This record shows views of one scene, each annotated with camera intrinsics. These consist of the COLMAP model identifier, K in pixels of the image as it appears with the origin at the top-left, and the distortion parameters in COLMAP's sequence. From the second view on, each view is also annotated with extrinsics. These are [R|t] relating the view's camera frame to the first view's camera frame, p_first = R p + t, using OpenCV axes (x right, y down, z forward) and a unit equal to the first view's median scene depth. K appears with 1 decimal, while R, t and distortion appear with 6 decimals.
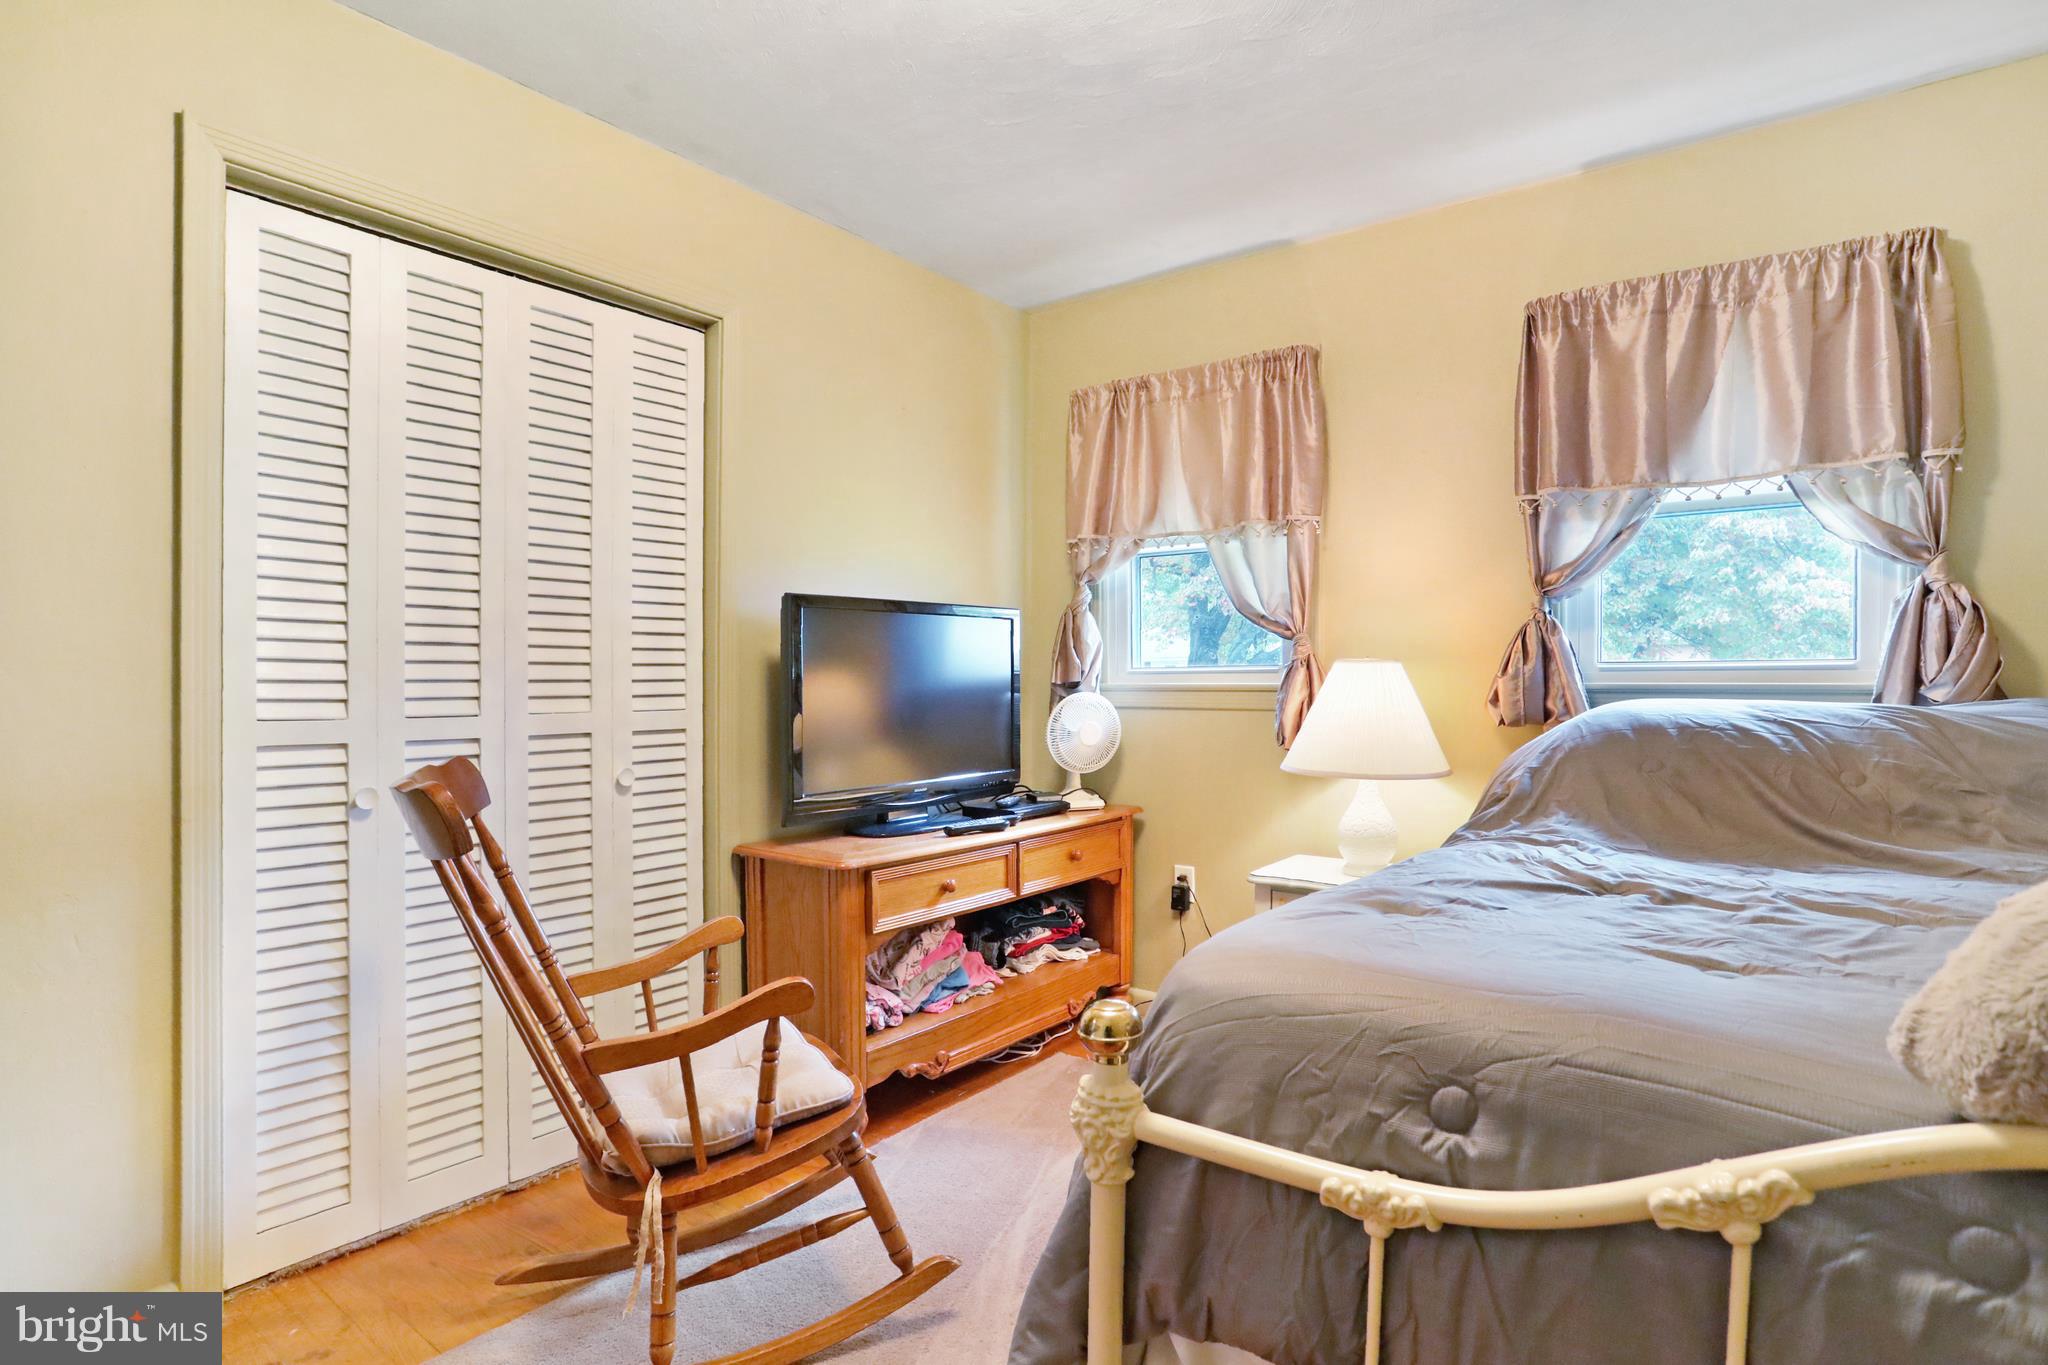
lens RADIAL K [[1086.6, 0, 1024.0], [0, 1086.6, 682.5], [0, 0, 1]] dist [-0.000968, 0.000329]
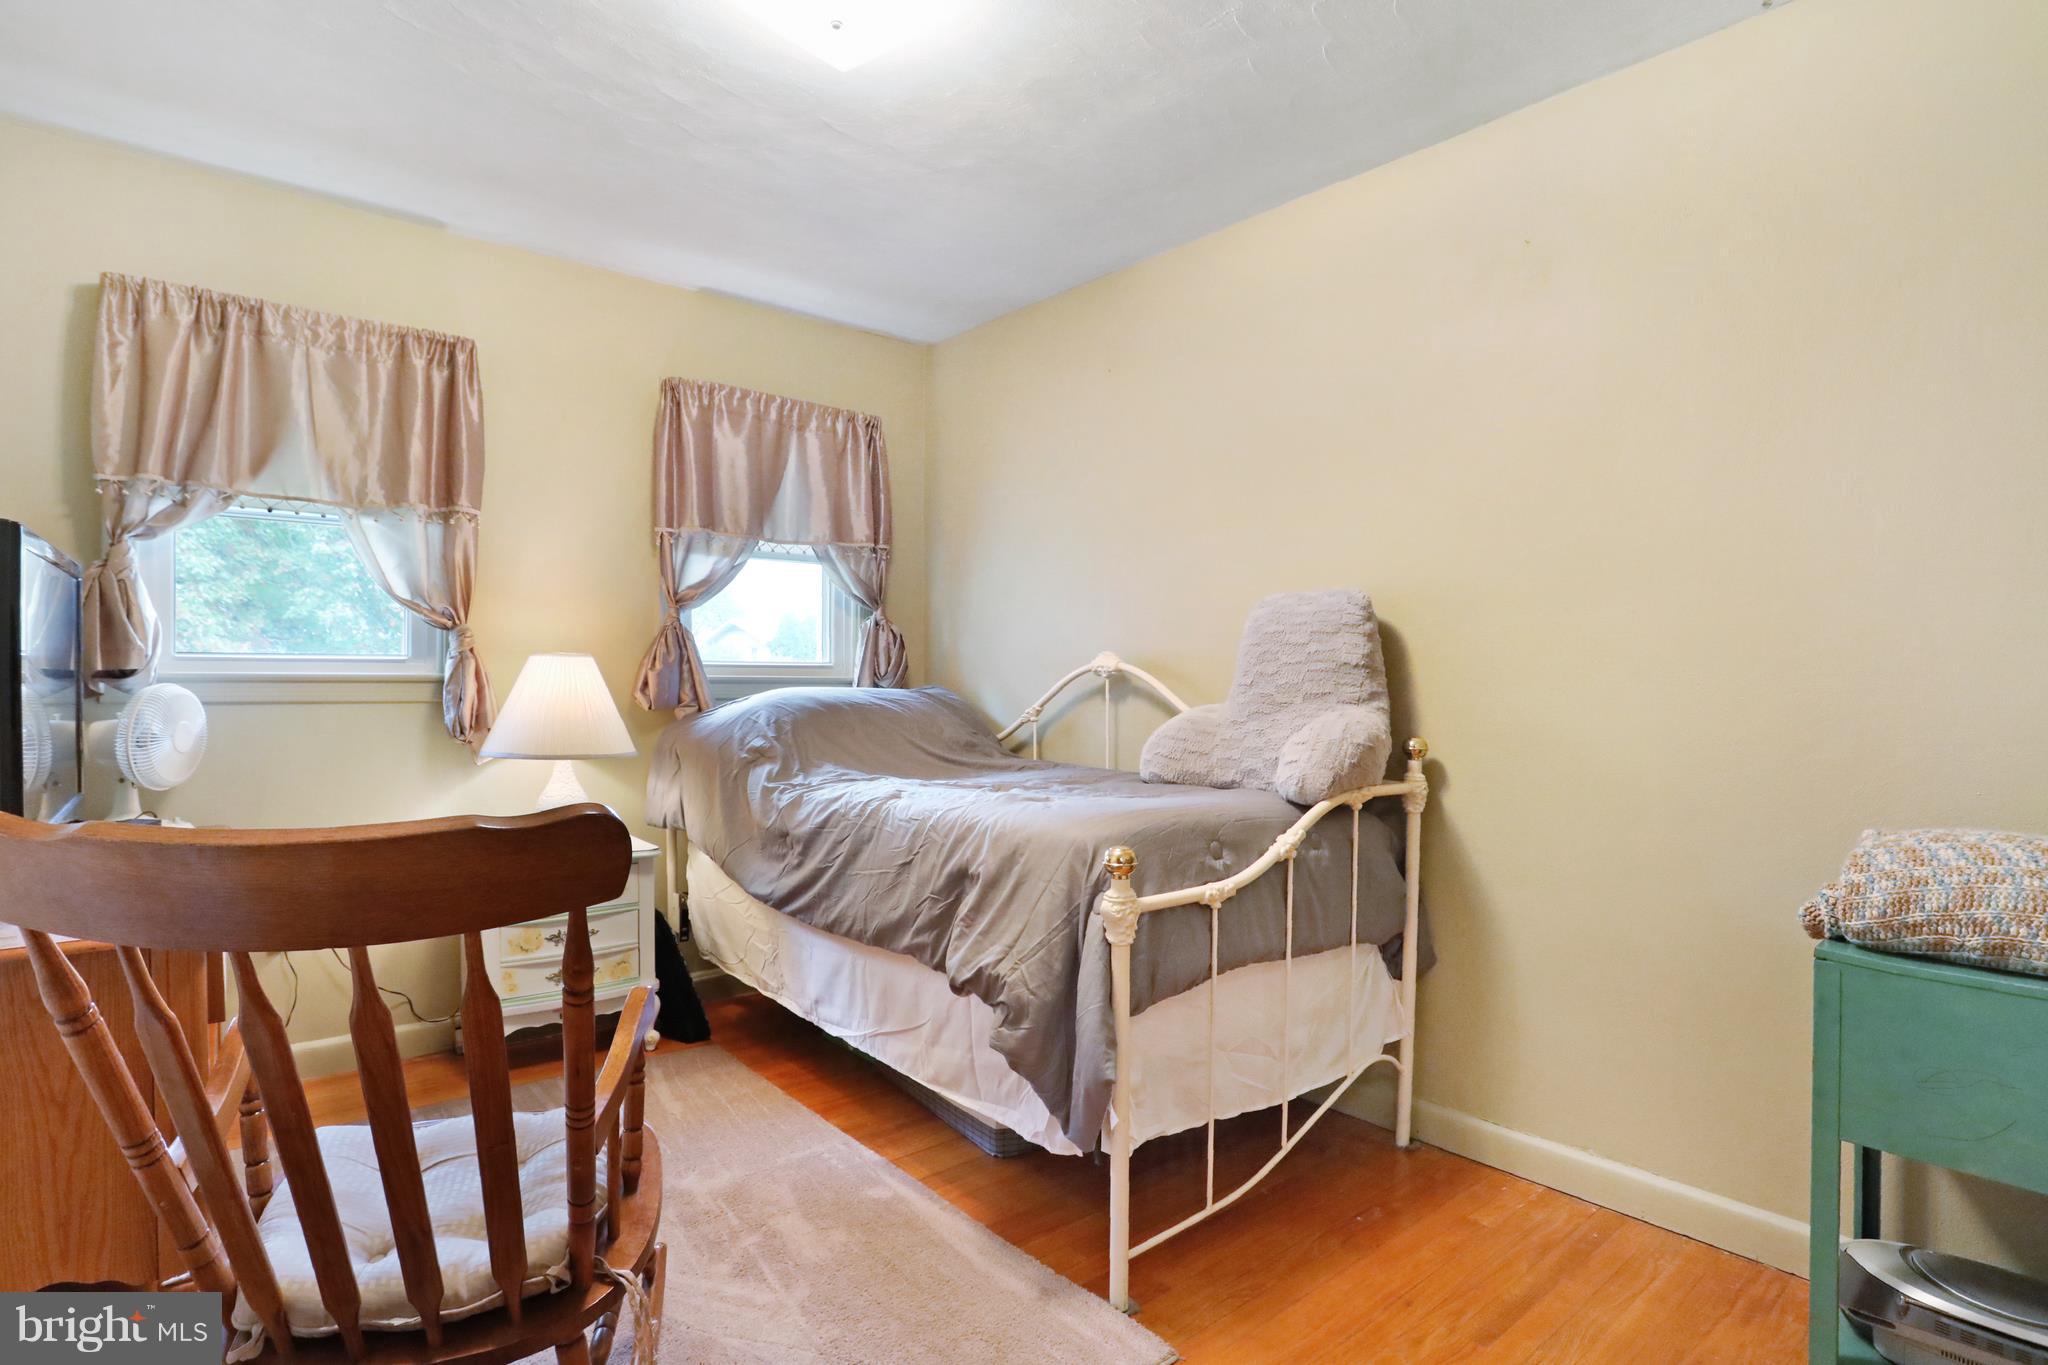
lens RADIAL K [[1086.6, 0, 1024.0], [0, 1086.6, 682.5], [0, 0, 1]] dist [-0.000968, 0.000329]
pose [[0.225449, -0.005595, 0.974239, -0.774629], [-0.003377, 0.999973, 0.006525, 0.001653], [-0.974249, -0.004761, 0.225424, 0.328764]]
